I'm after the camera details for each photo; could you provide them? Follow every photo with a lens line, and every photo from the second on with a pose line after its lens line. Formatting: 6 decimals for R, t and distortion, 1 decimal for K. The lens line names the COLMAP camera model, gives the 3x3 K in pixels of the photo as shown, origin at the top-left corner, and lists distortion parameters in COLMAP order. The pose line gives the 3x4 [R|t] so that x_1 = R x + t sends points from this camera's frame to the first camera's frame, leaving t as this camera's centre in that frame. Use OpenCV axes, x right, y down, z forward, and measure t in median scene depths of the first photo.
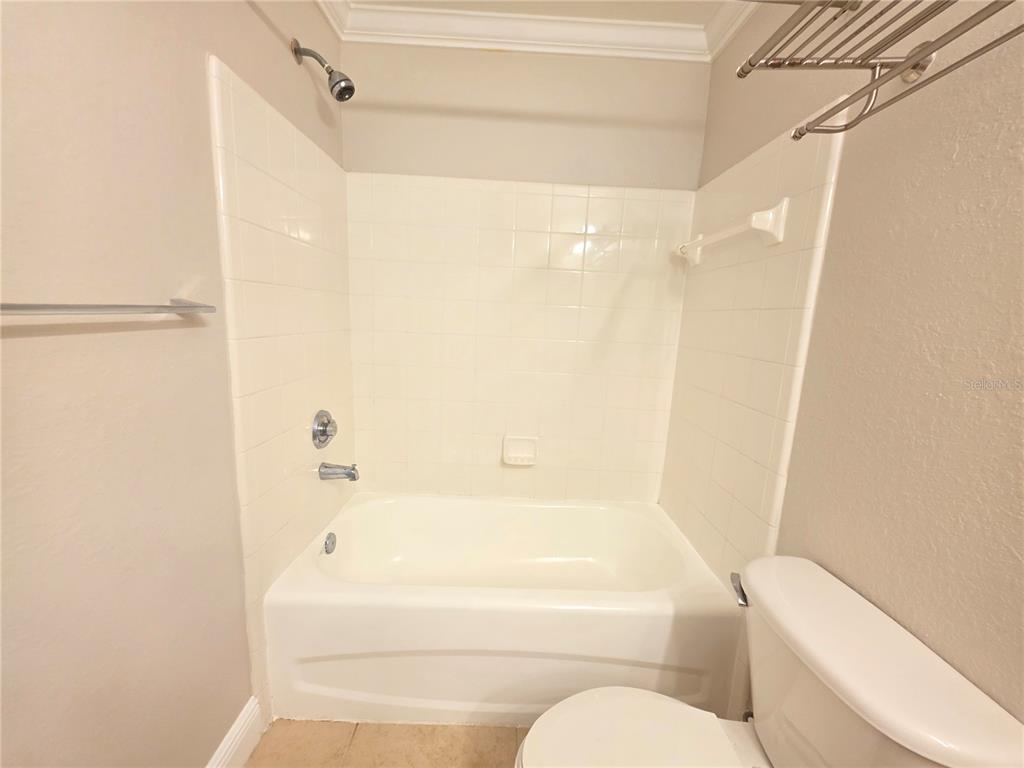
lens RADIAL K [[412.7, 0, 513.2], [0, 412.7, 384.8], [0, 0, 1]] dist [-0.000970, 0.000324]
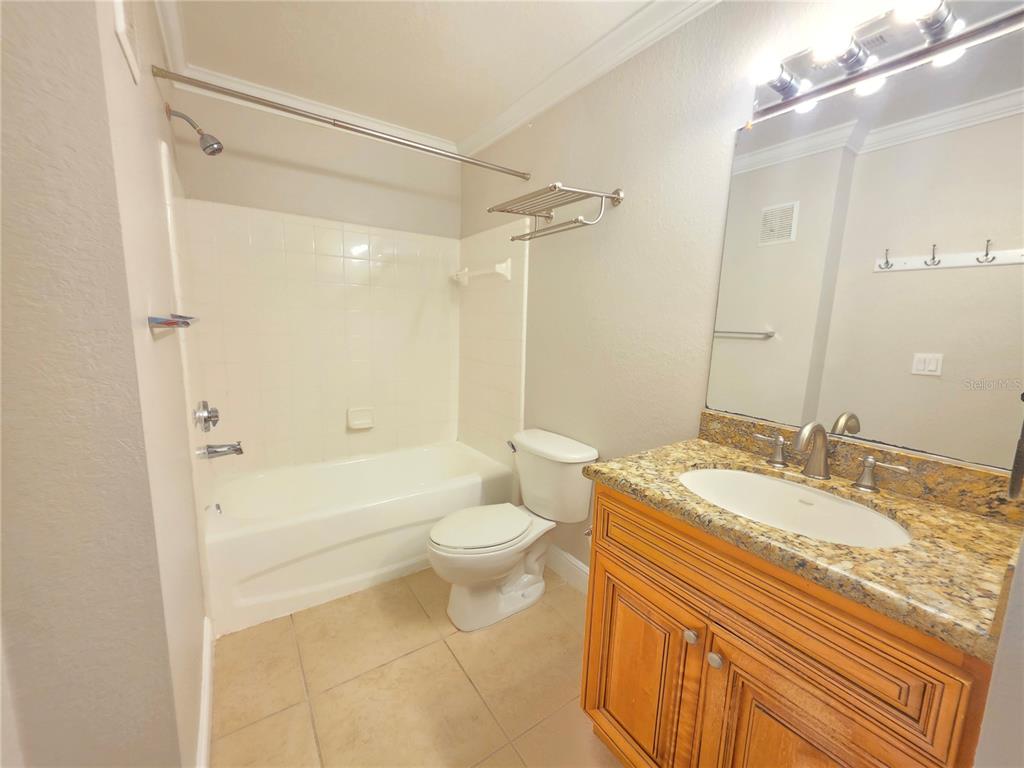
lens RADIAL K [[412.7, 0, 513.2], [0, 412.7, 384.8], [0, 0, 1]] dist [-0.000970, 0.000324]
pose [[0.832990, -0.107197, 0.542804, -0.418236], [0.105711, 0.993814, 0.034040, 0.080322], [-0.543095, 0.029025, 0.839169, -0.589954]]
